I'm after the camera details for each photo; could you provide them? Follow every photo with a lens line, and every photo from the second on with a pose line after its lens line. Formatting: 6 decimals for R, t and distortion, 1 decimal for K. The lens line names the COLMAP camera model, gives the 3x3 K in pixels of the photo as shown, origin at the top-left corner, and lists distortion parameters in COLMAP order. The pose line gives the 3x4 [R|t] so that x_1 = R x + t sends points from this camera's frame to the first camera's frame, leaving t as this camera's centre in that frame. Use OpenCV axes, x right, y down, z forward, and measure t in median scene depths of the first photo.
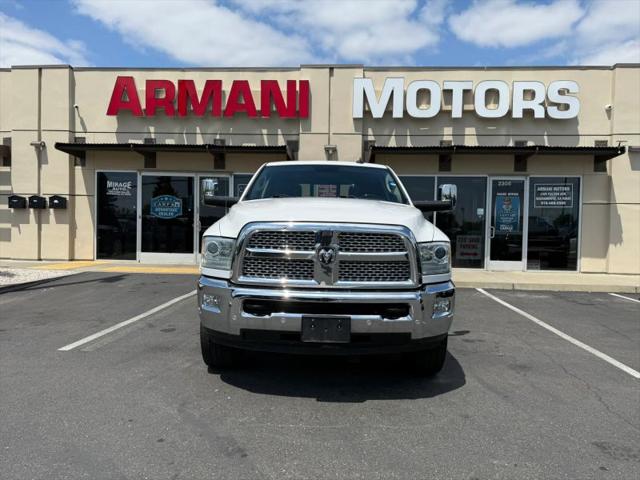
lens RADIAL K [[448.2, 0, 318.0], [0, 448.2, 240.7], [0, 0, 1]] dist [0.064567, -0.093025]
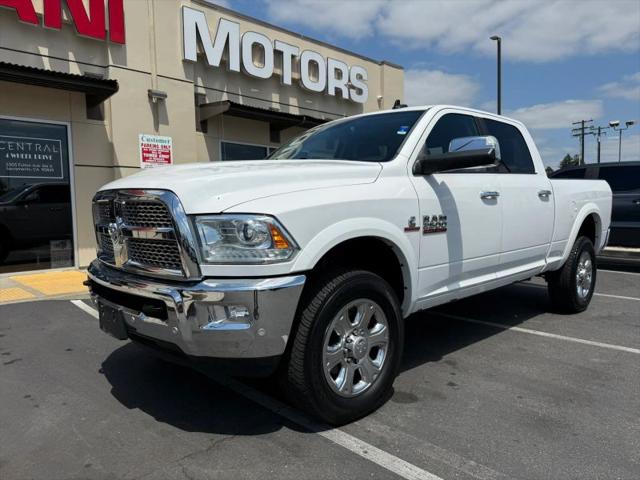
lens RADIAL K [[448.2, 0, 318.0], [0, 448.2, 240.7], [0, 0, 1]] dist [0.064567, -0.093025]
pose [[0.662352, -0.082946, 0.744587, -0.358529], [0.044867, 0.996460, 0.071092, -0.015126], [-0.747848, -0.013681, 0.663729, 0.326632]]
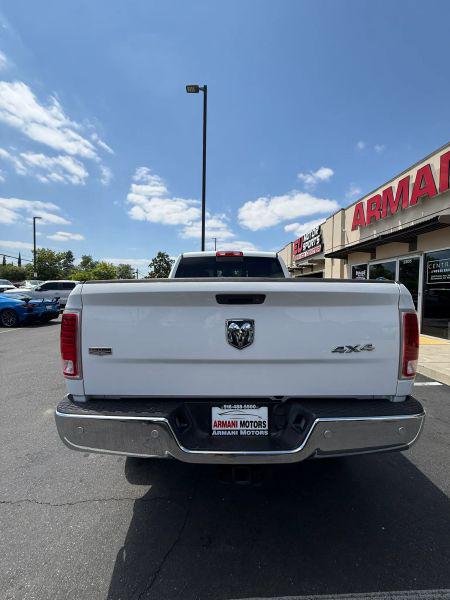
lens RADIAL K [[239.2, 0, 225.0], [0, 239.2, 300.0], [0, 0, 1]] dist [-0.002818, -0.000298]
pose [[0.109621, 0.015515, -0.993852, 0.353174], [-0.031147, 0.999441, 0.012166, -0.026828], [0.993485, 0.029622, 0.110043, 0.474510]]
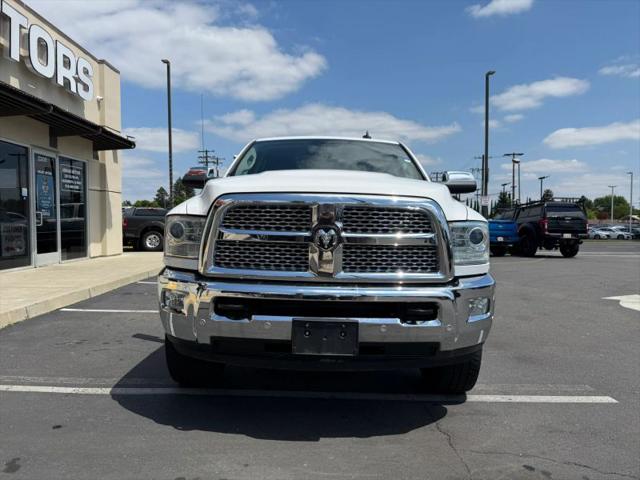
lens RADIAL K [[448.6, 0, 320.0], [0, 448.6, 240.0], [0, 0, 1]] dist [0.062572, -0.086663]
pose [[-0.082079, -0.055537, 0.995077, -0.454758], [0.015002, 0.998264, 0.056952, -0.019152], [-0.996513, 0.019603, -0.081103, 0.565230]]
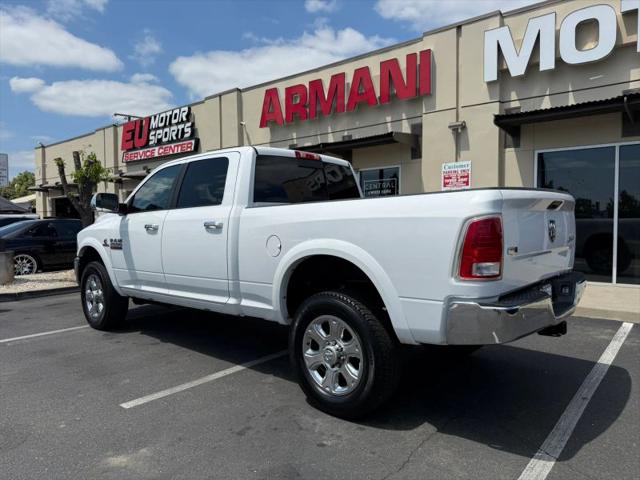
lens RADIAL K [[448.2, 0, 318.0], [0, 448.2, 240.7], [0, 0, 1]] dist [0.064567, -0.093025]
pose [[0.809443, -0.000759, -0.587198, 0.298300], [0.004729, 0.999975, 0.005226, -0.008030], [0.587179, -0.007007, 0.809426, 0.202863]]
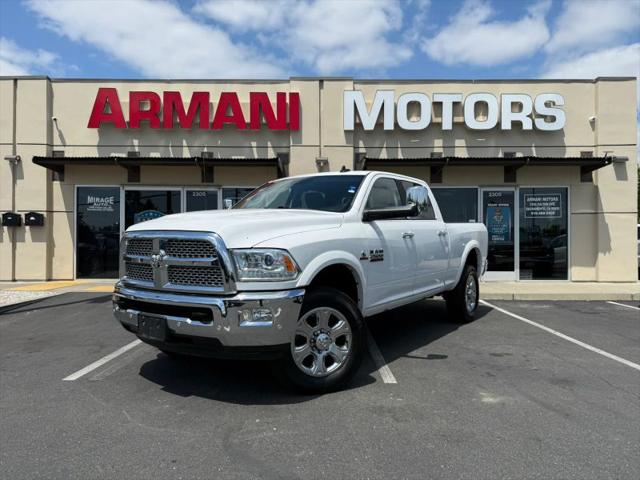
lens RADIAL K [[448.2, 0, 318.0], [0, 448.2, 240.7], [0, 0, 1]] dist [0.064567, -0.093025]
pose [[0.997967, -0.016712, 0.061505, -0.044431], [0.018690, 0.999322, -0.031732, 0.000948], [-0.060933, 0.032817, 0.997602, 0.023389]]
